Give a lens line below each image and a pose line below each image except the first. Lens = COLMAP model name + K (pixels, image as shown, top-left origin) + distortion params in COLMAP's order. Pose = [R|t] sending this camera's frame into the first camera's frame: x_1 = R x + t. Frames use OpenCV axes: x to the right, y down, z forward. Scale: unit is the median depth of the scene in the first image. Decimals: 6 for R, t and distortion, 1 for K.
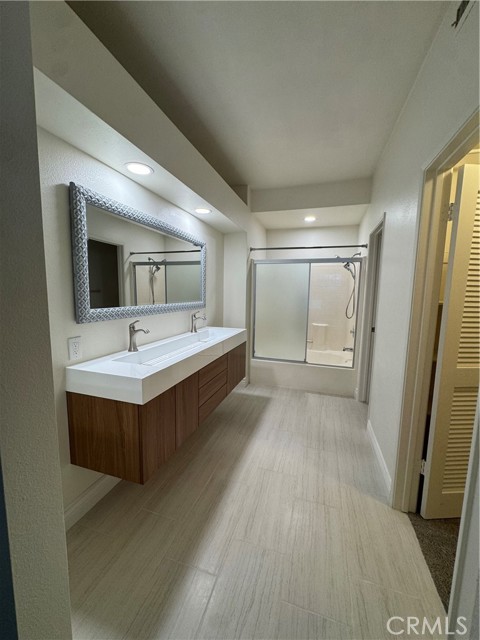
lens RADIAL K [[255.8, 0, 242.4], [0, 255.8, 320.3], [0, 0, 1]] dist [-0.007632, 0.000495]
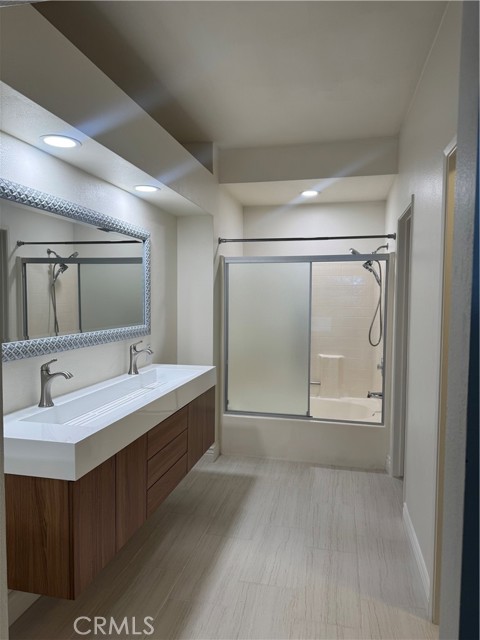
lens RADIAL K [[448.8, 0, 238.7], [0, 448.8, 321.2], [0, 0, 1]] dist [0.029311, -0.013070]
pose [[0.996727, -0.014962, 0.079441, -0.013587], [0.019741, 0.998020, -0.059718, -0.011573], [-0.078390, 0.061091, 0.995049, -0.134117]]
